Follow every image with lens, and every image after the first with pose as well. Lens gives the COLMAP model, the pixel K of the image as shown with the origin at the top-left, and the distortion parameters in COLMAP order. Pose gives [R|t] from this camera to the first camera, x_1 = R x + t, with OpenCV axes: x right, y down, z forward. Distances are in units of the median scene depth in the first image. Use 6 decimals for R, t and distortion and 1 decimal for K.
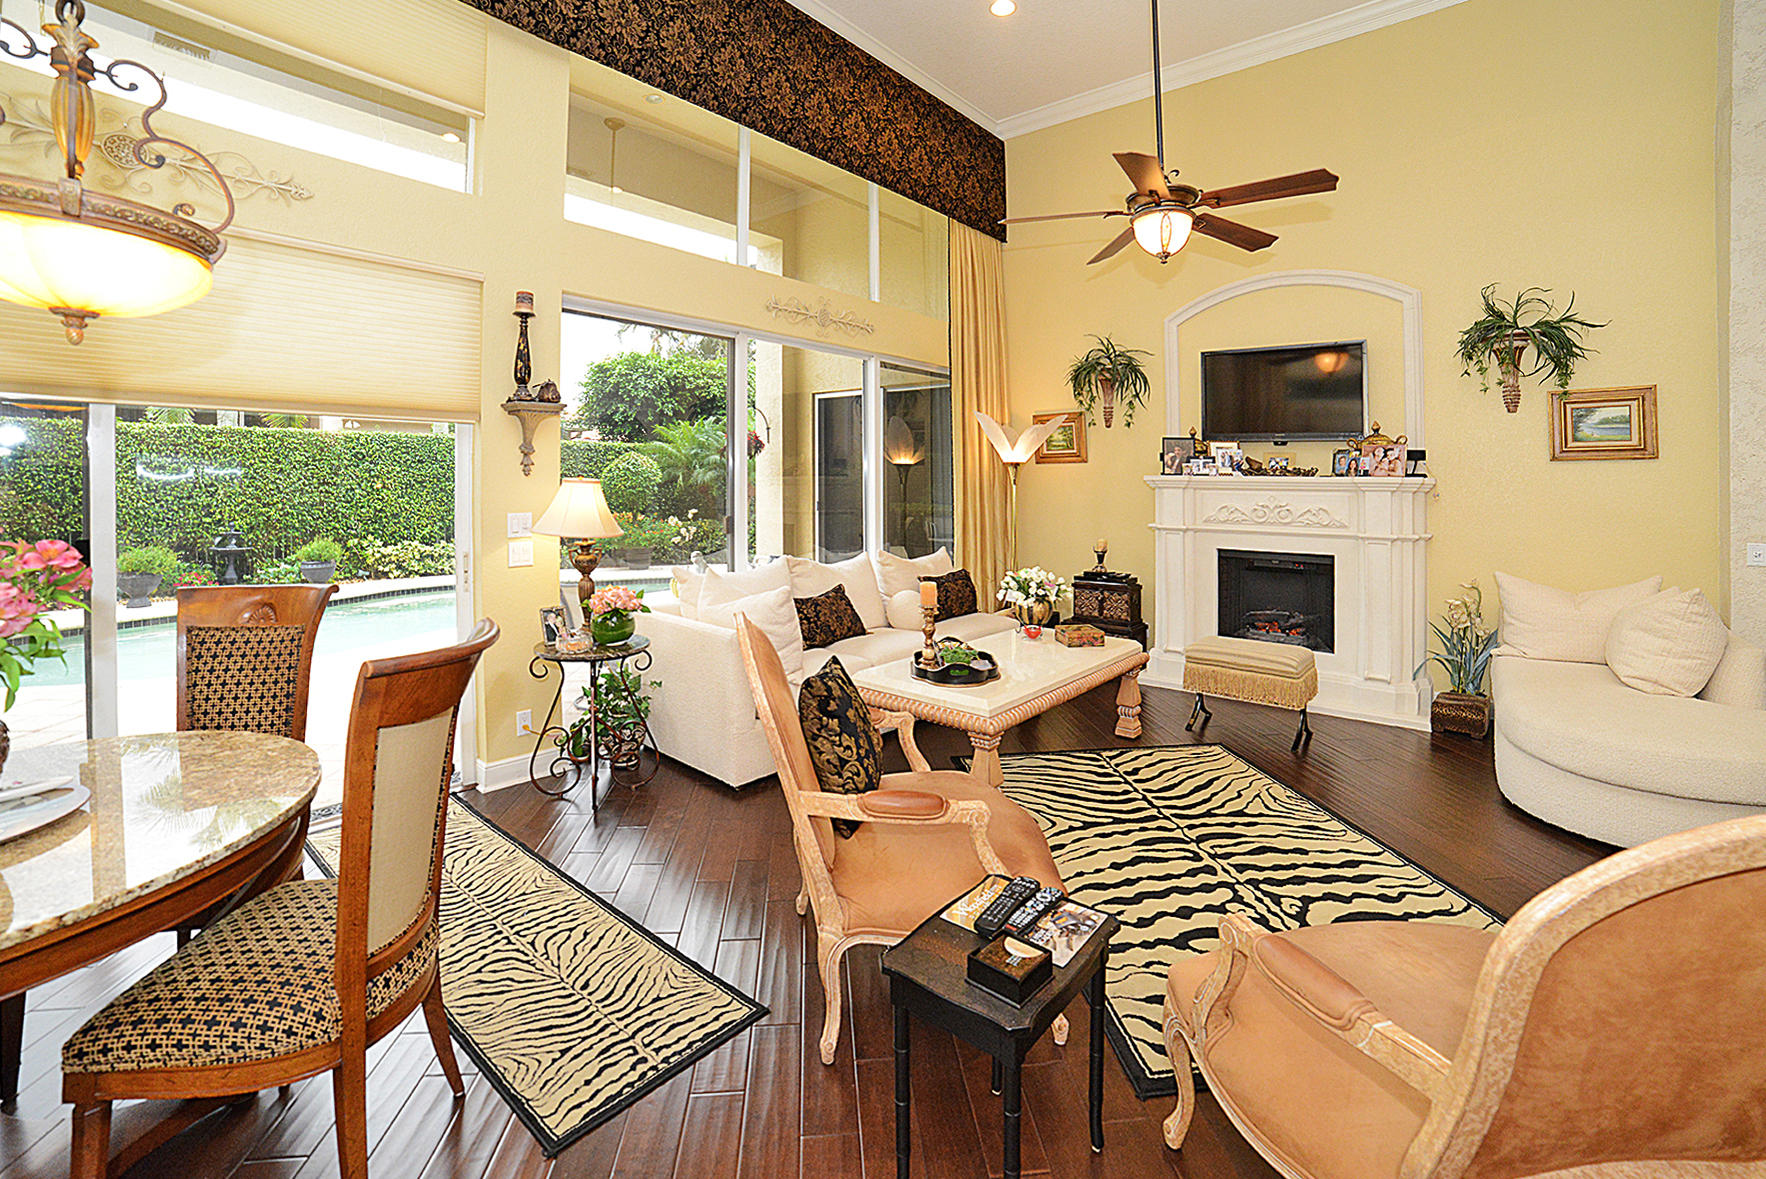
lens RADIAL K [[734.0, 0, 893.7], [0, 734.0, 476.6], [0, 0, 1]] dist [-0.055908, 0.000461]
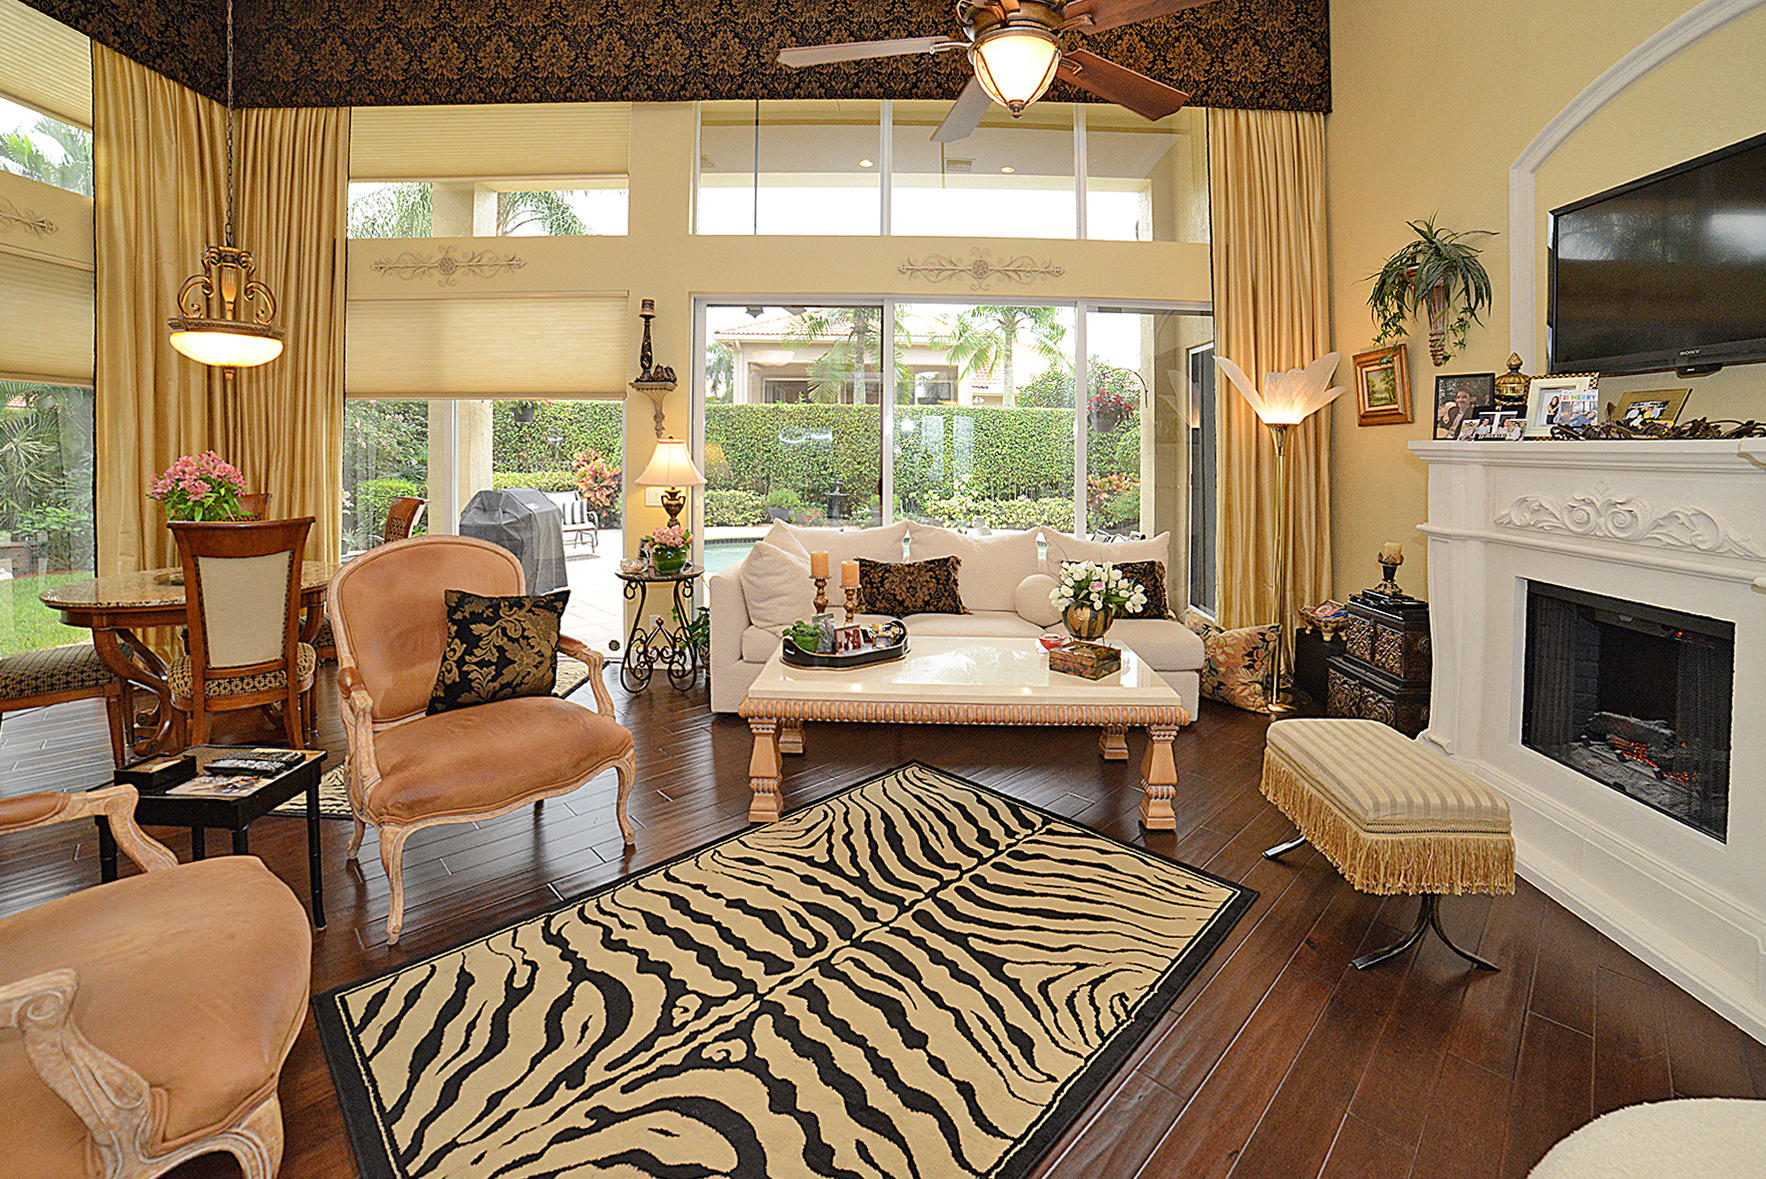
lens RADIAL K [[734.0, 0, 893.7], [0, 734.0, 476.6], [0, 0, 1]] dist [-0.055908, 0.000461]
pose [[0.639950, 0.036947, -0.767528, 0.985145], [-0.003642, 0.998978, 0.045052, 0.006492], [0.768408, -0.026036, 0.639431, 0.579985]]
